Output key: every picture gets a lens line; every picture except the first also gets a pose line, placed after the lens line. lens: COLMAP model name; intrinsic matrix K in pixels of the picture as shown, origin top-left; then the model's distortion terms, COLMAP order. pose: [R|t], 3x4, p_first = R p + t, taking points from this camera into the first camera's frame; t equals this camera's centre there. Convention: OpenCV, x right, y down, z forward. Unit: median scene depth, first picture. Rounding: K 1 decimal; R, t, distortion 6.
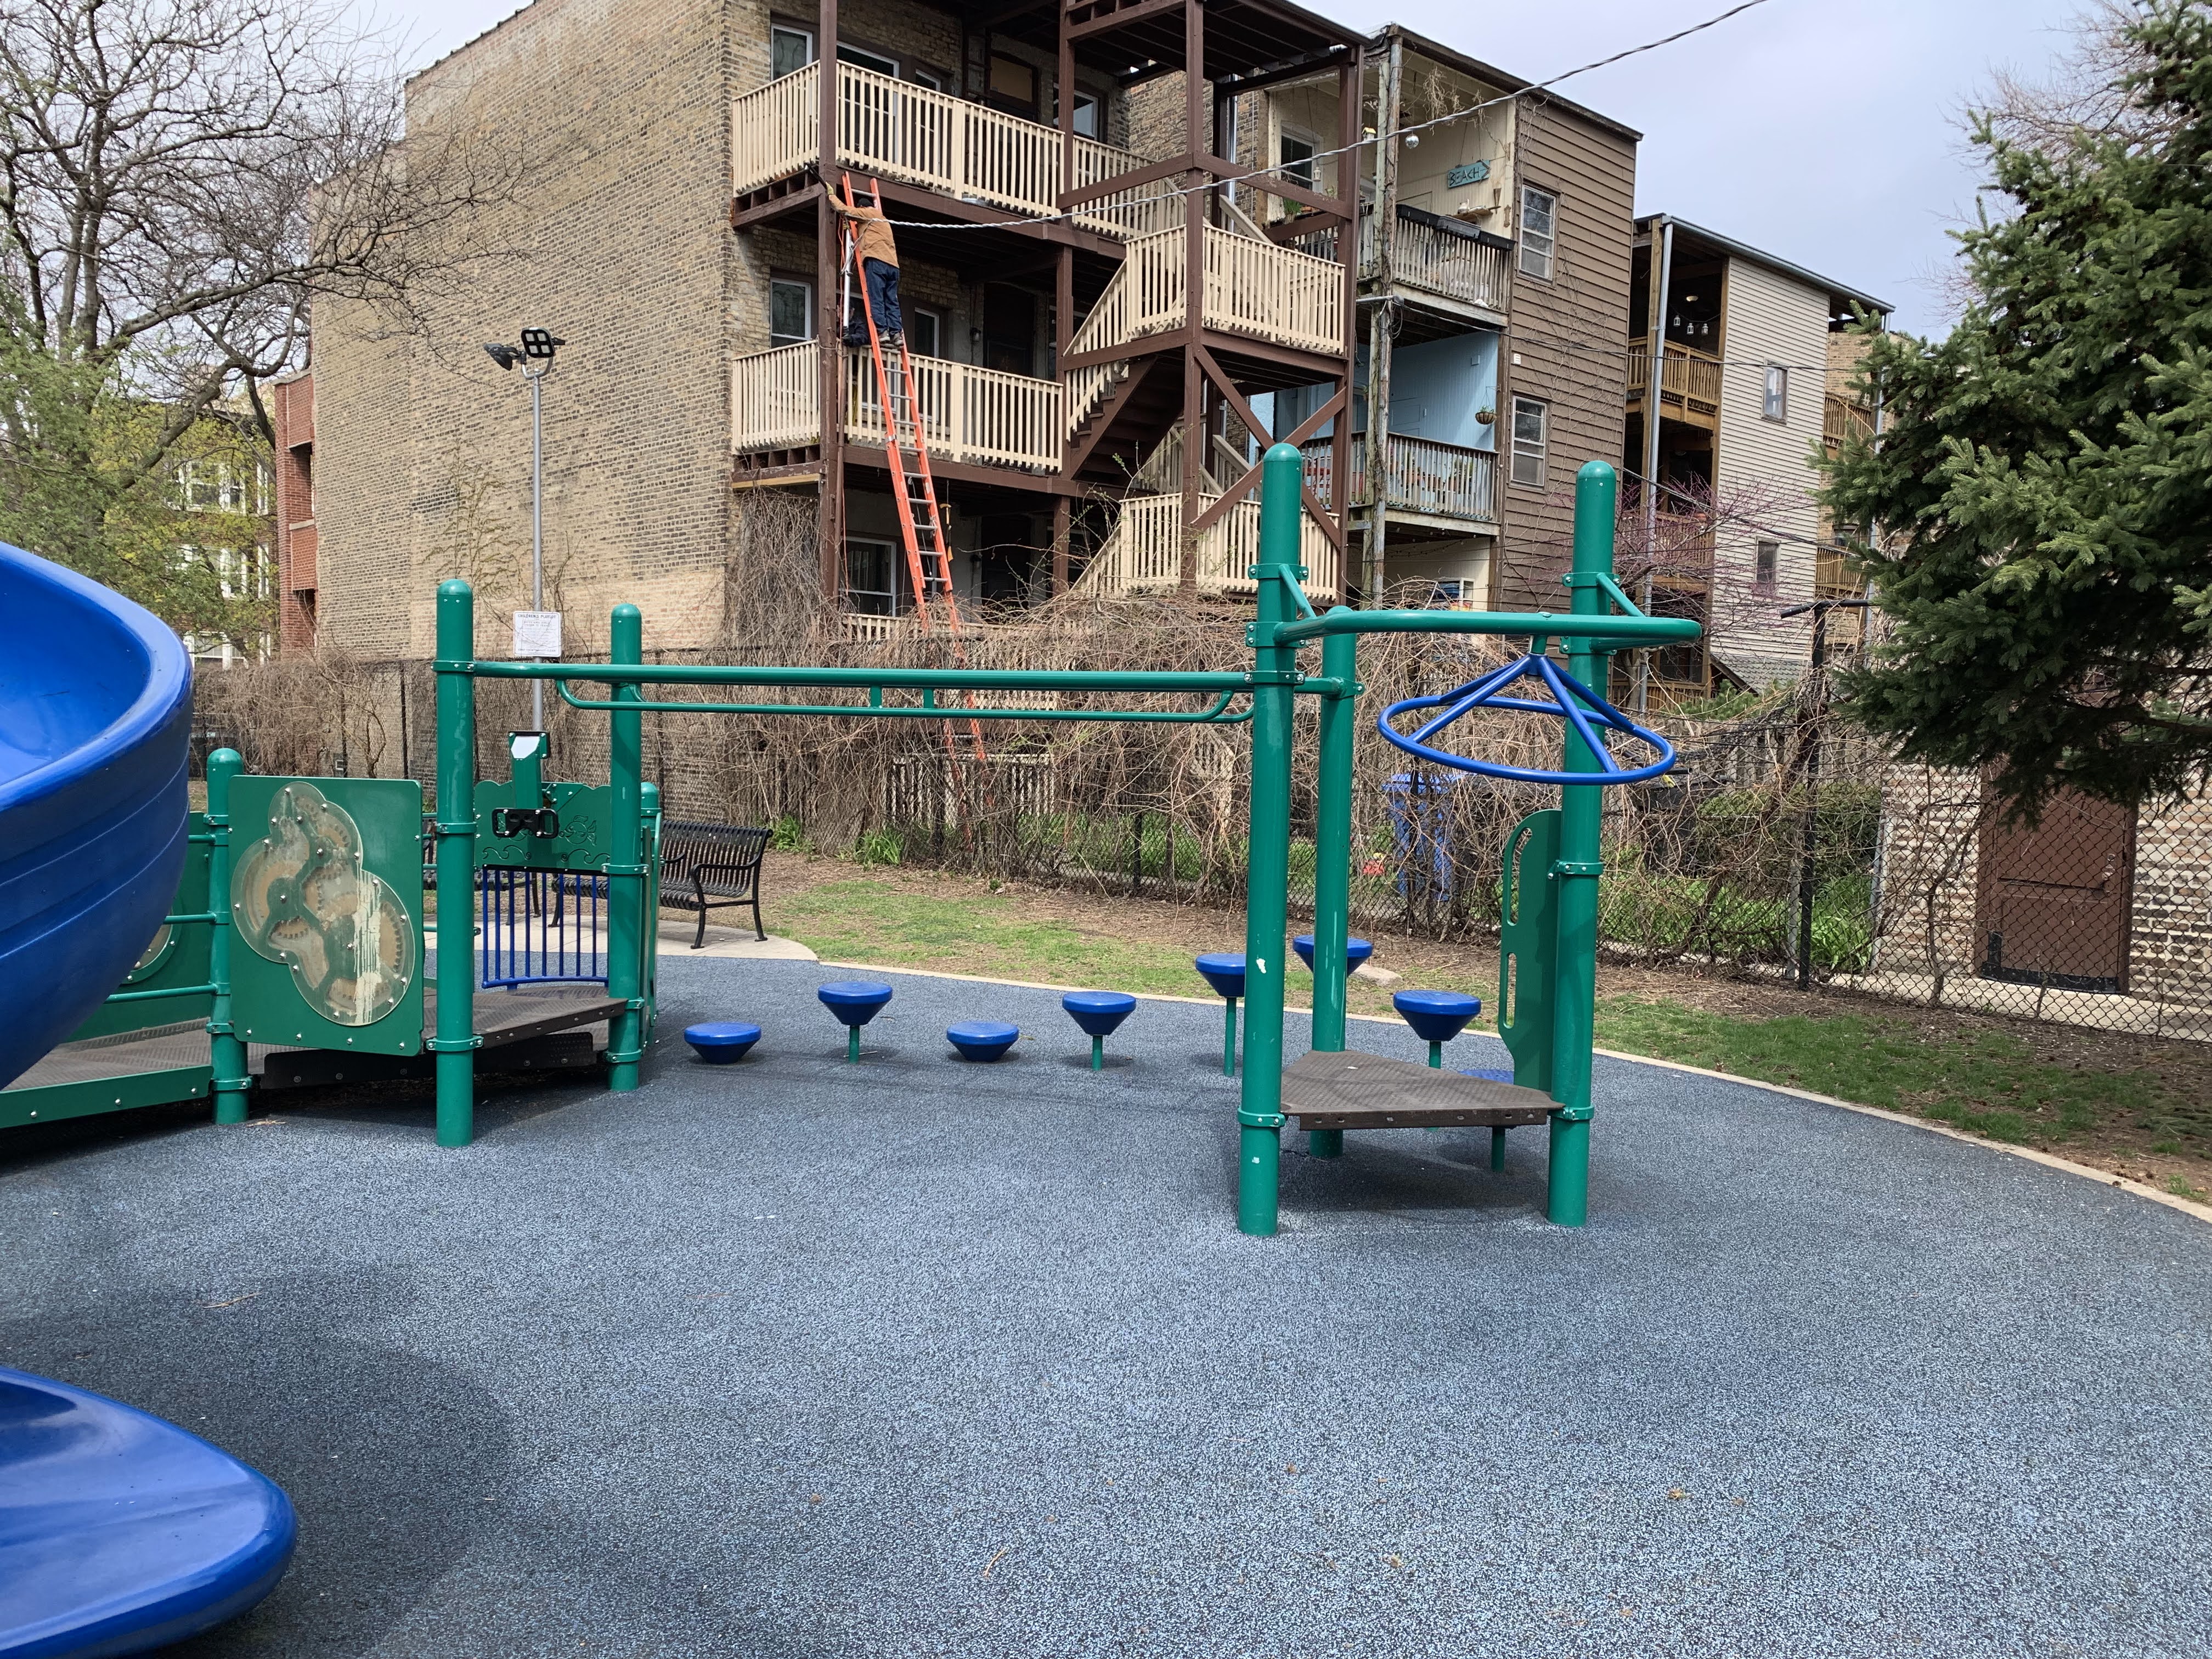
lens RADIAL K [[1738.4, 0, 1106.0], [0, 1738.4, 829.5], [0, 0, 1]] dist [0.039380, 0.060038]
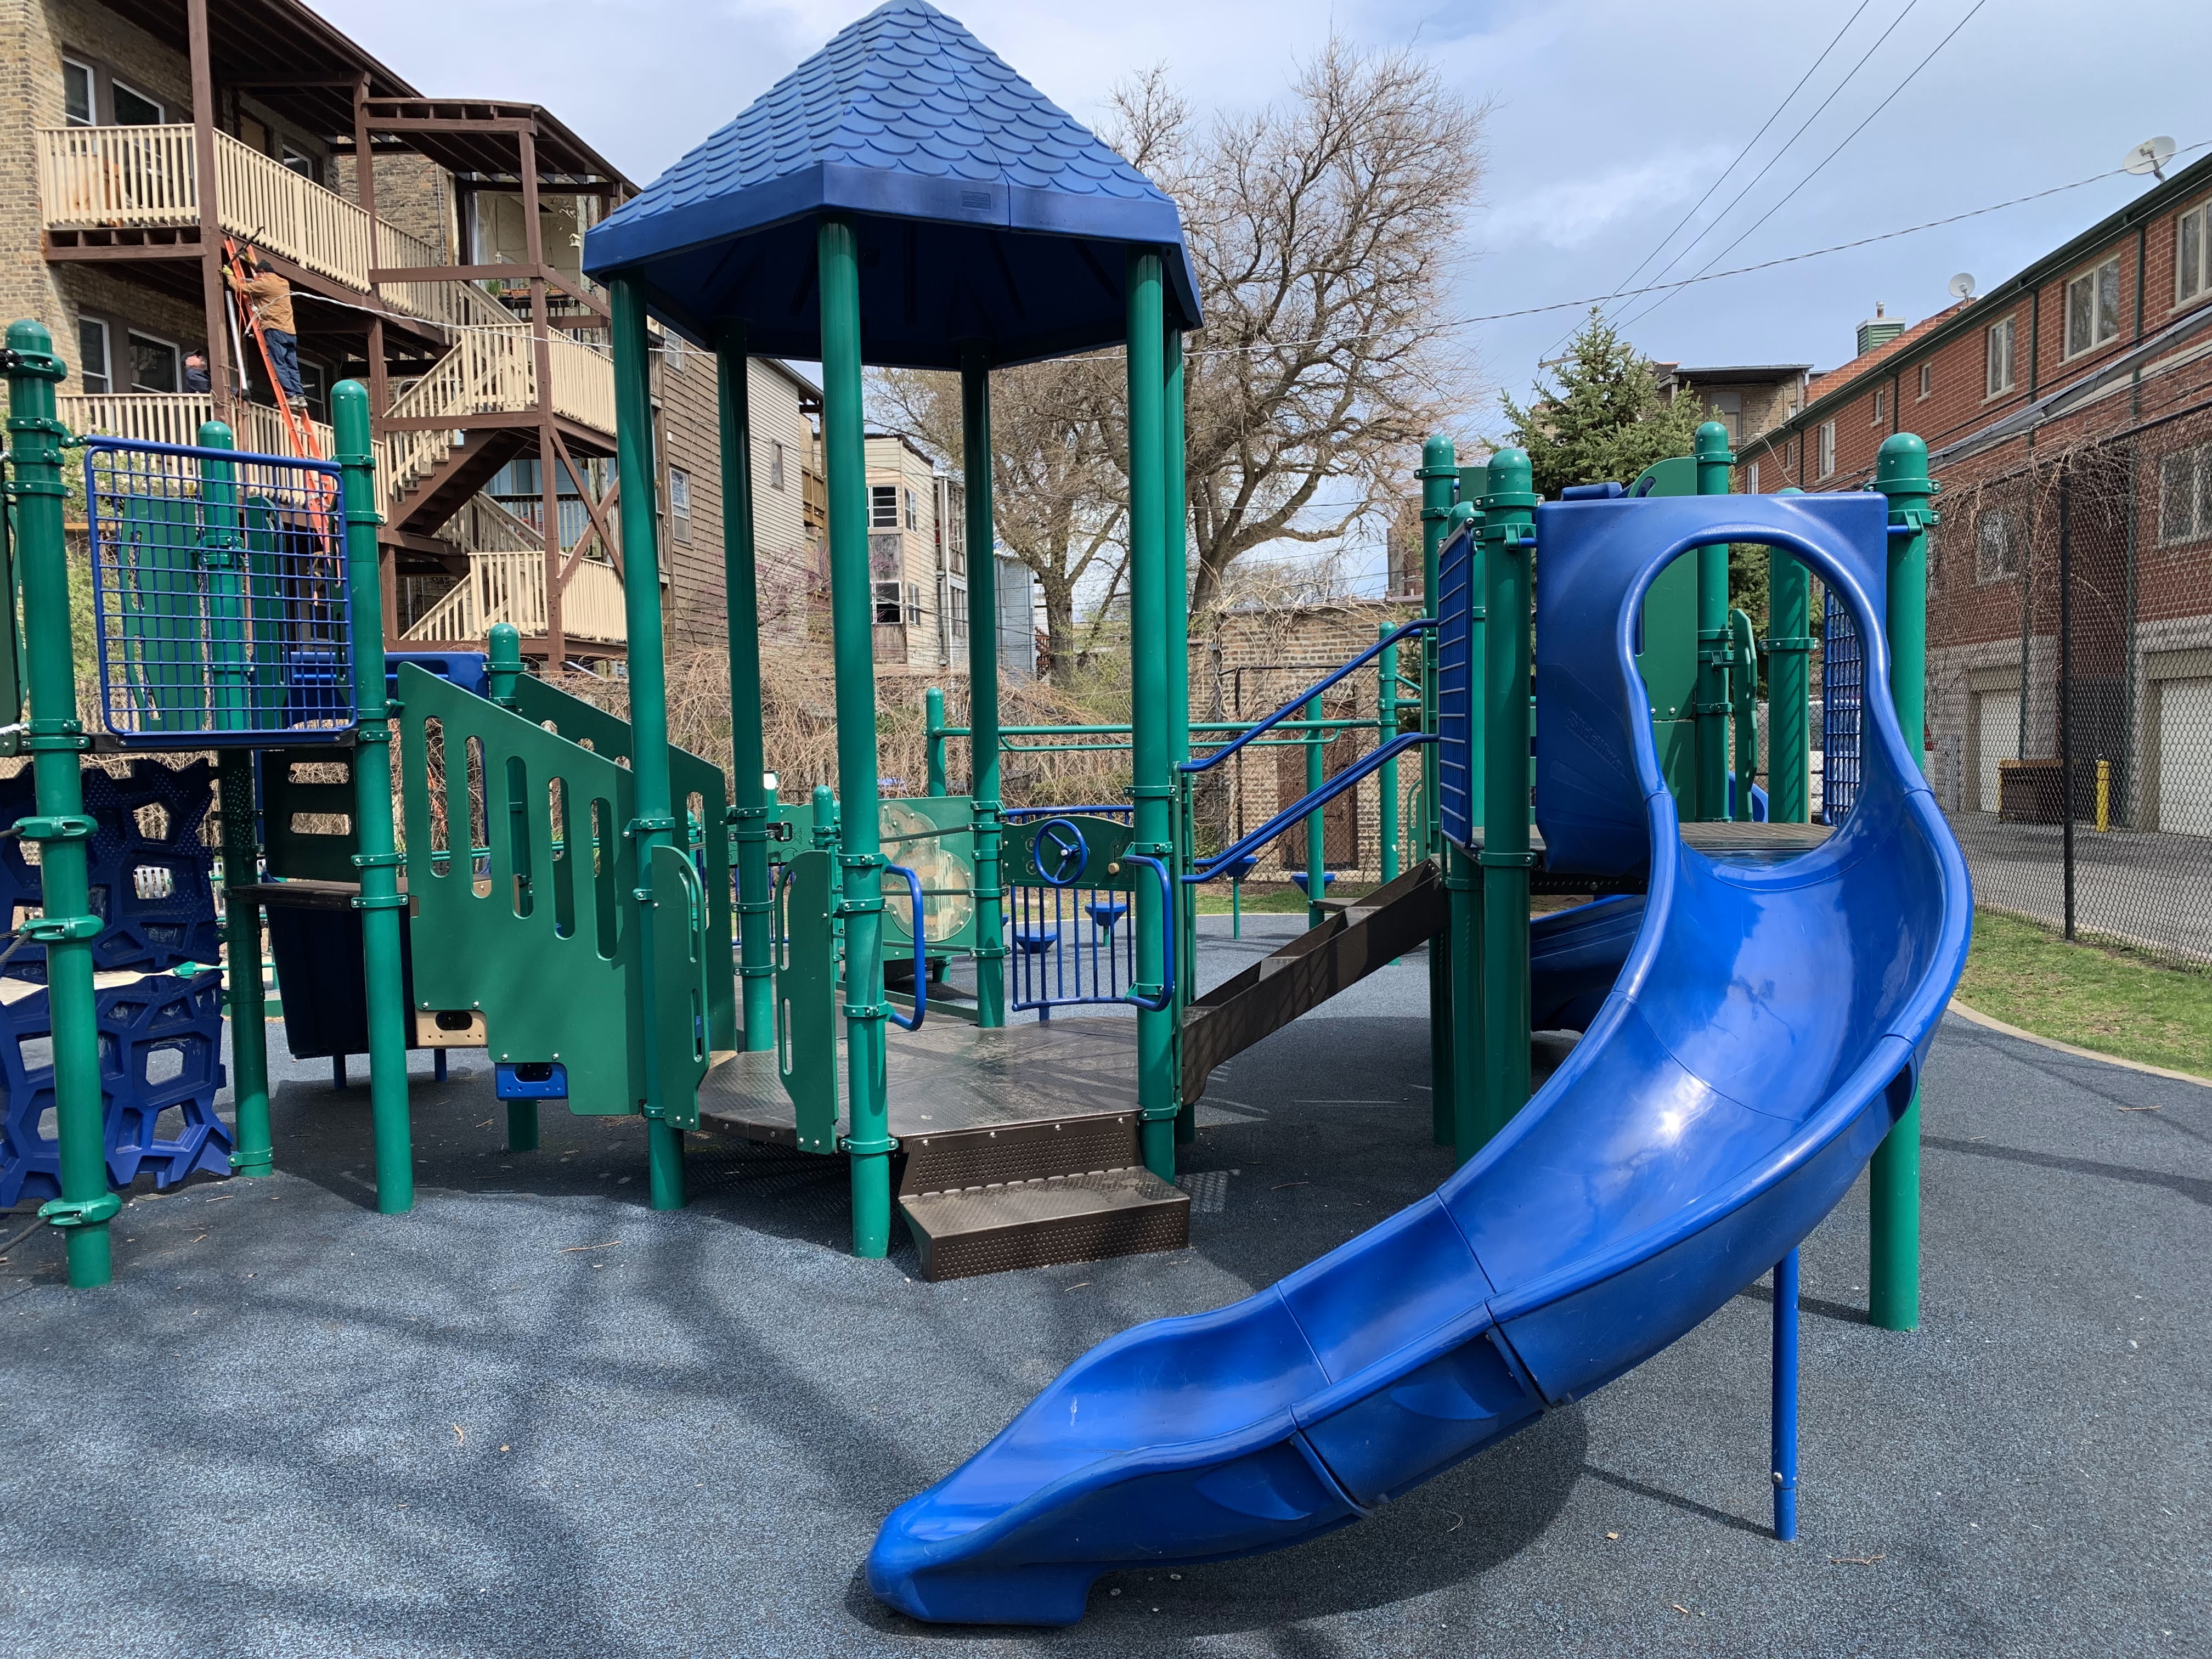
lens RADIAL K [[1738.4, 0, 1106.0], [0, 1738.4, 829.5], [0, 0, 1]] dist [0.039380, 0.060038]
pose [[0.760728, -0.073421, 0.644905, -0.429977], [0.077400, 0.996753, 0.022178, -0.006312], [-0.644439, 0.033044, 0.763941, -0.124775]]
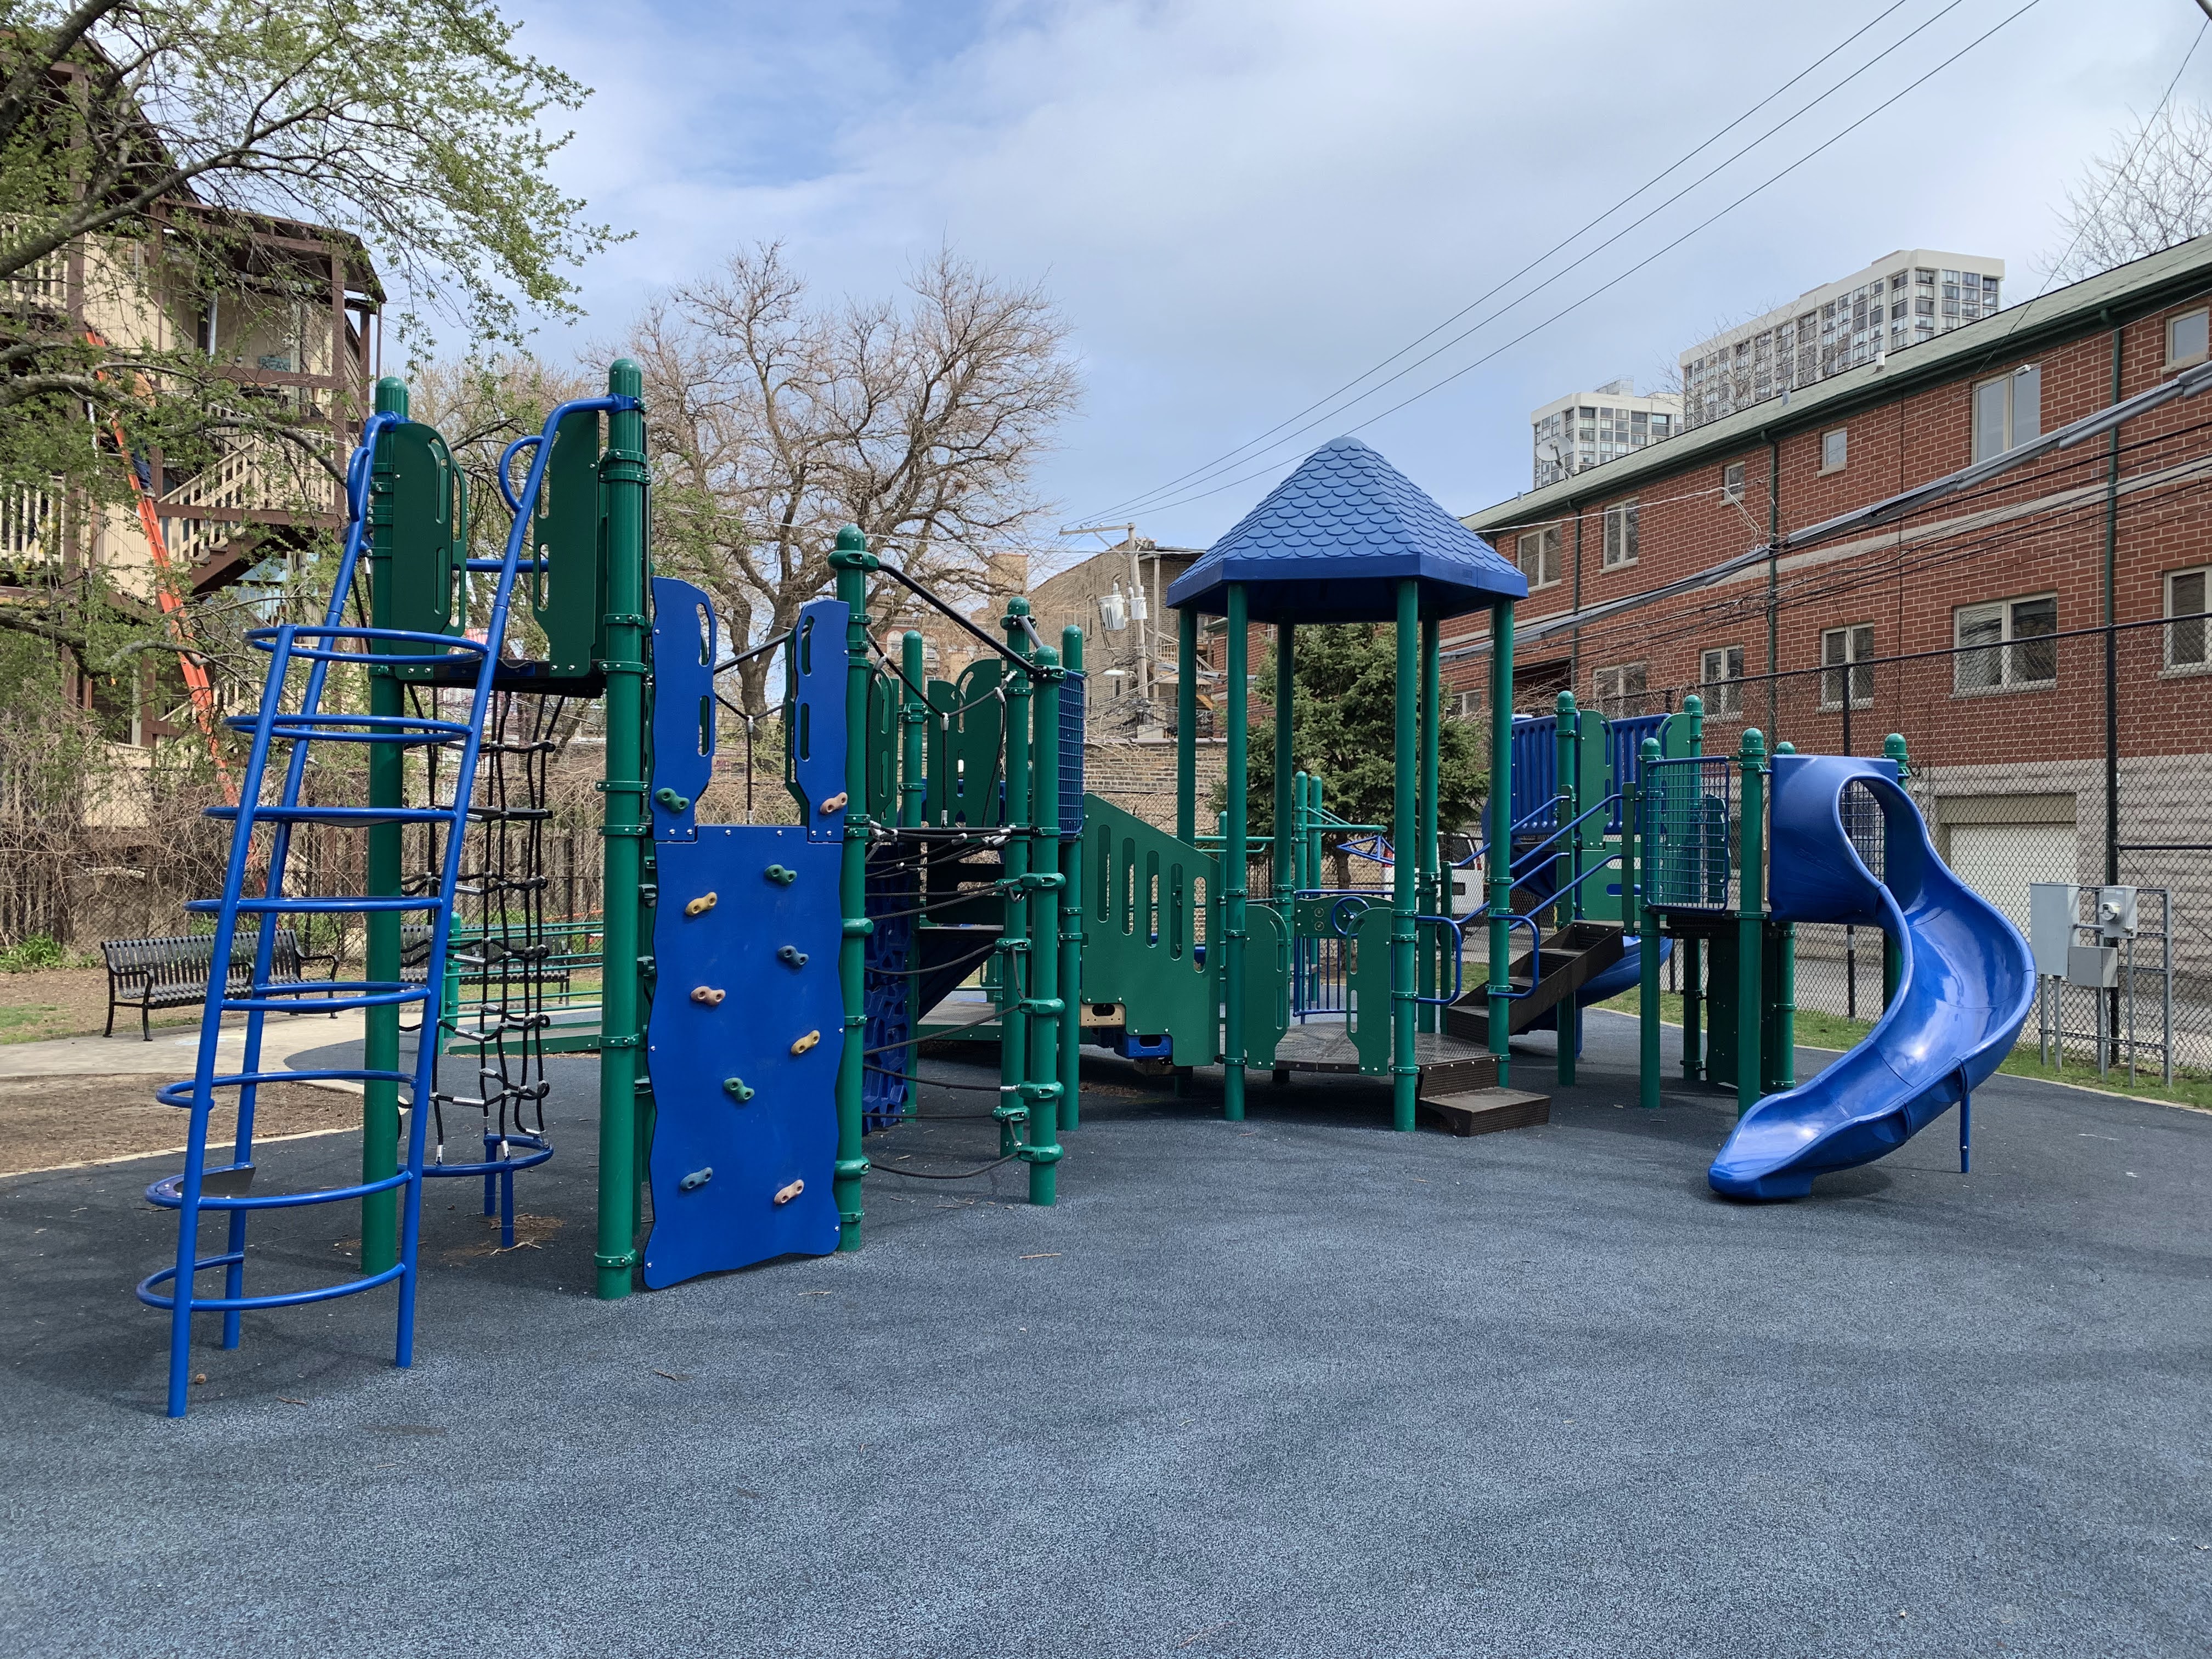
lens RADIAL K [[1738.4, 0, 1106.0], [0, 1738.4, 829.5], [0, 0, 1]] dist [0.039380, 0.060038]
pose [[0.478449, -0.009507, 0.878064, -0.763678], [0.047861, 0.998737, -0.015265, -0.019154], [-0.876810, 0.049328, 0.478300, -0.059031]]
